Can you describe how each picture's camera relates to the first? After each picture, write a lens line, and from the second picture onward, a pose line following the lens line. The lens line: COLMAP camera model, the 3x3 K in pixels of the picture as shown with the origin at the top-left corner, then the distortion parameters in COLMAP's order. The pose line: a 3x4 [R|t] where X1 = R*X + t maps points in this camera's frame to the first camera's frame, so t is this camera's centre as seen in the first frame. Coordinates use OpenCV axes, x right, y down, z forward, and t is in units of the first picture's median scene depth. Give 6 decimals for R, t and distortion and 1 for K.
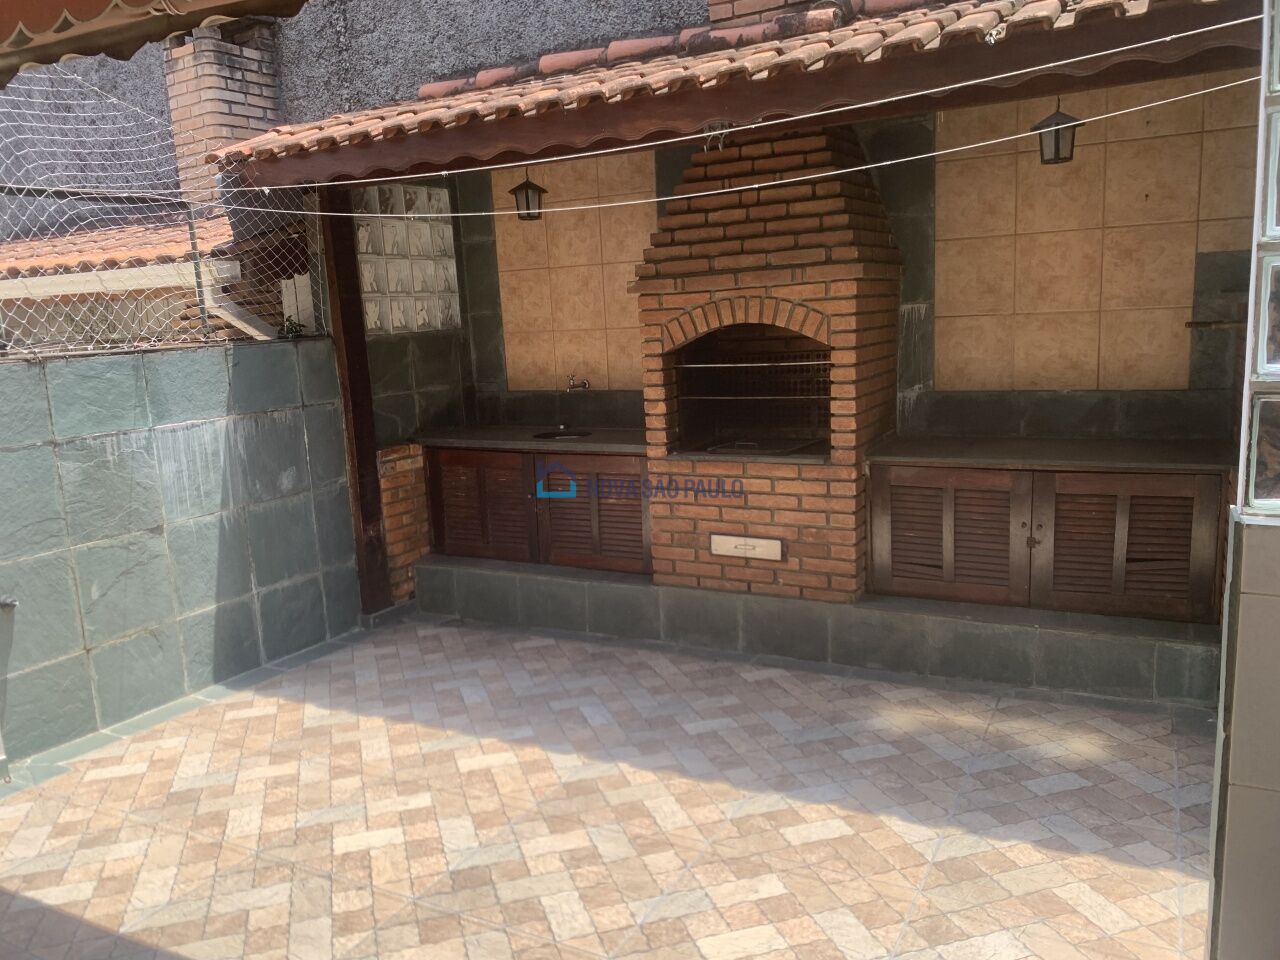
lens RADIAL K [[995.9, 0, 615.6], [0, 995.9, 475.9], [0, 0, 1]] dist [0.064061, -0.092028]
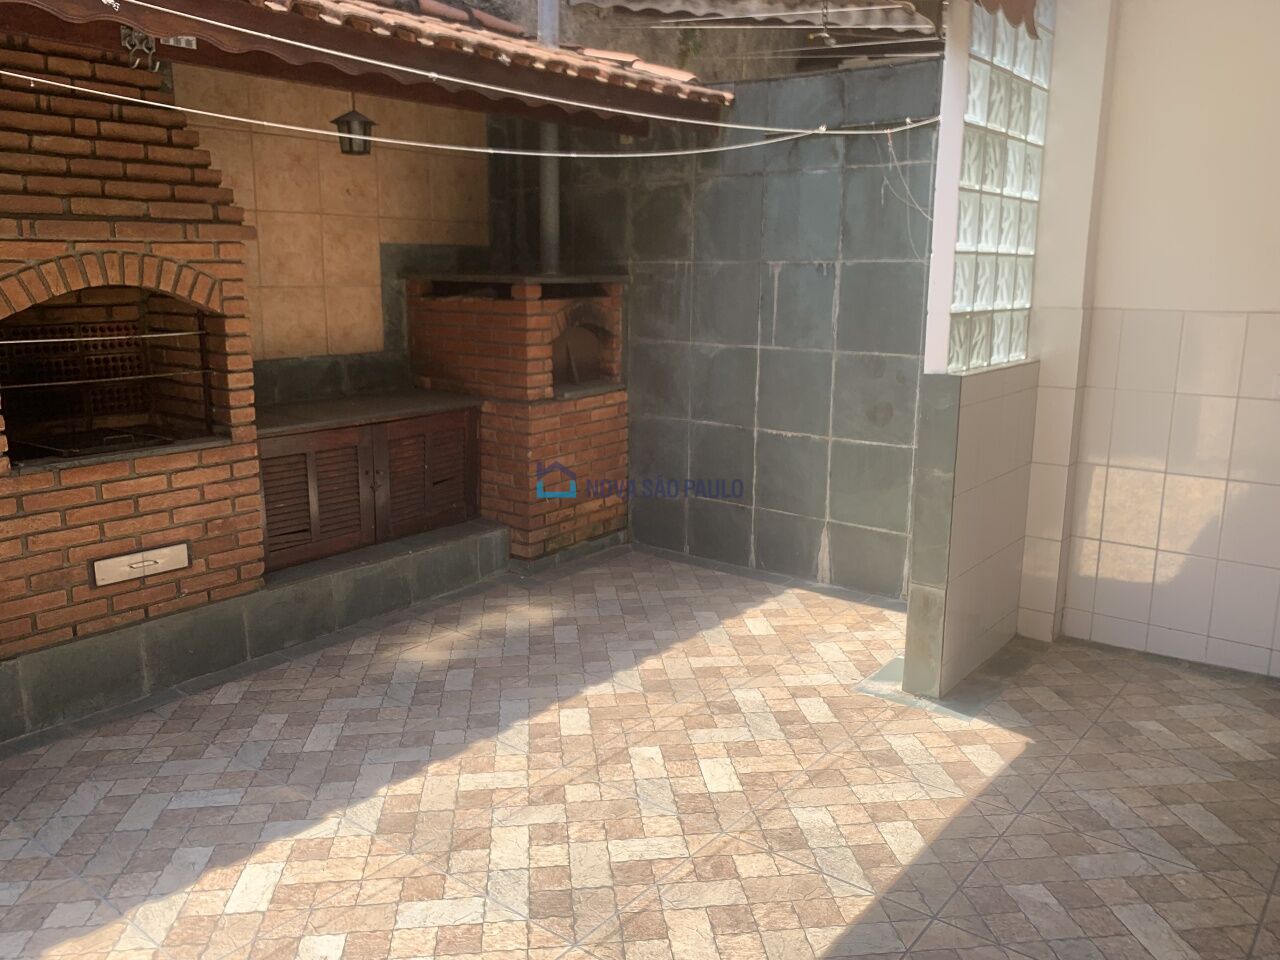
lens RADIAL K [[995.9, 0, 633.0], [0, 995.9, 467.9], [0, 0, 1]] dist [0.064061, -0.092028]
pose [[0.178193, -0.145424, 0.973190, -0.623749], [0.146817, 0.981877, 0.119840, -0.047261], [-0.972981, 0.121526, 0.196315, 0.474597]]
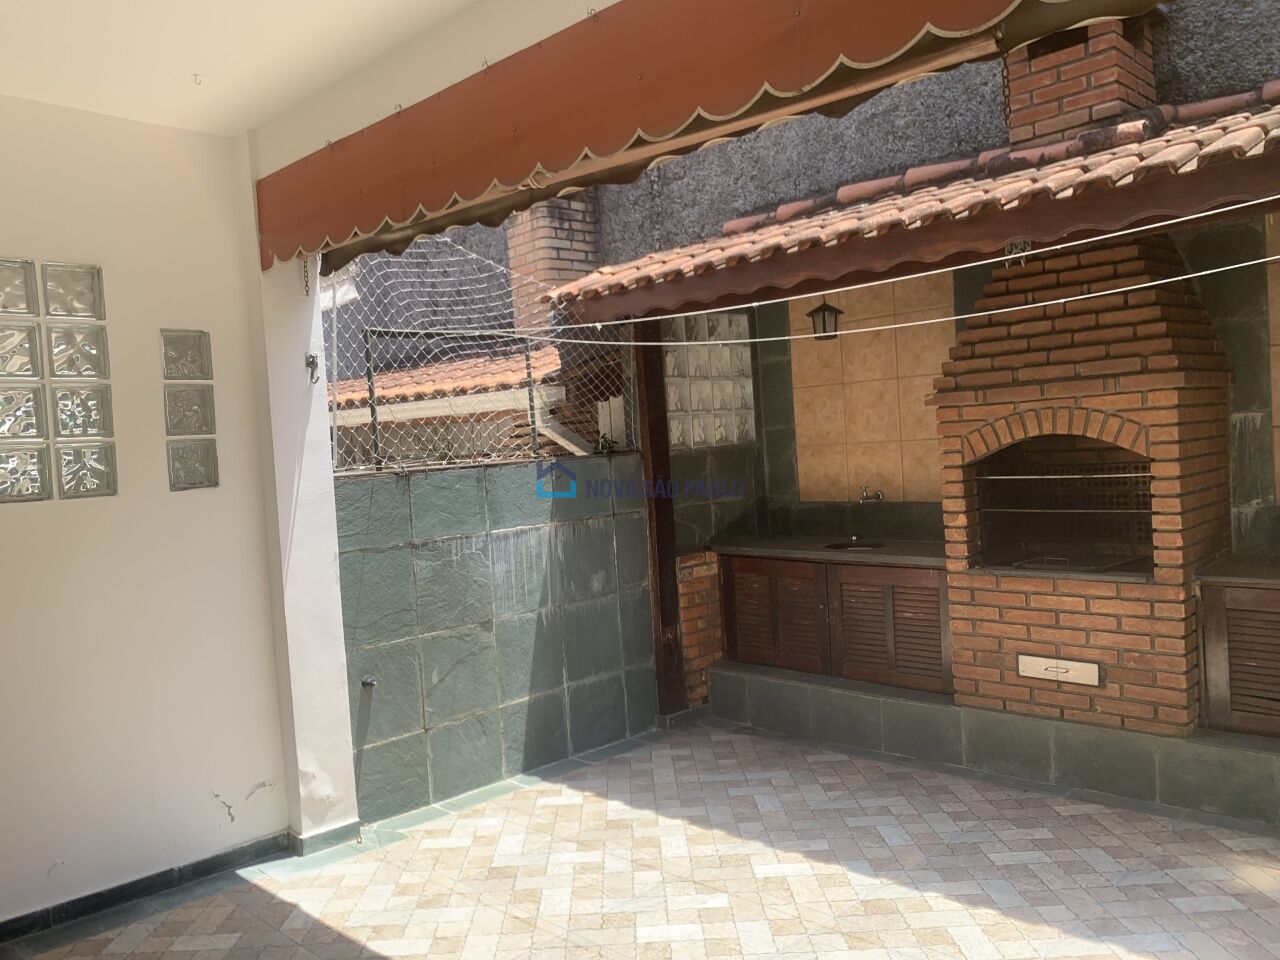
lens RADIAL K [[995.9, 0, 628.6], [0, 995.9, 474.1], [0, 0, 1]] dist [0.064061, -0.092028]
pose [[0.963485, -0.000224, -0.267761, -0.005957], [-0.030295, 0.993488, -0.109840, 0.005177], [0.266042, 0.113941, 0.957204, -0.042342]]
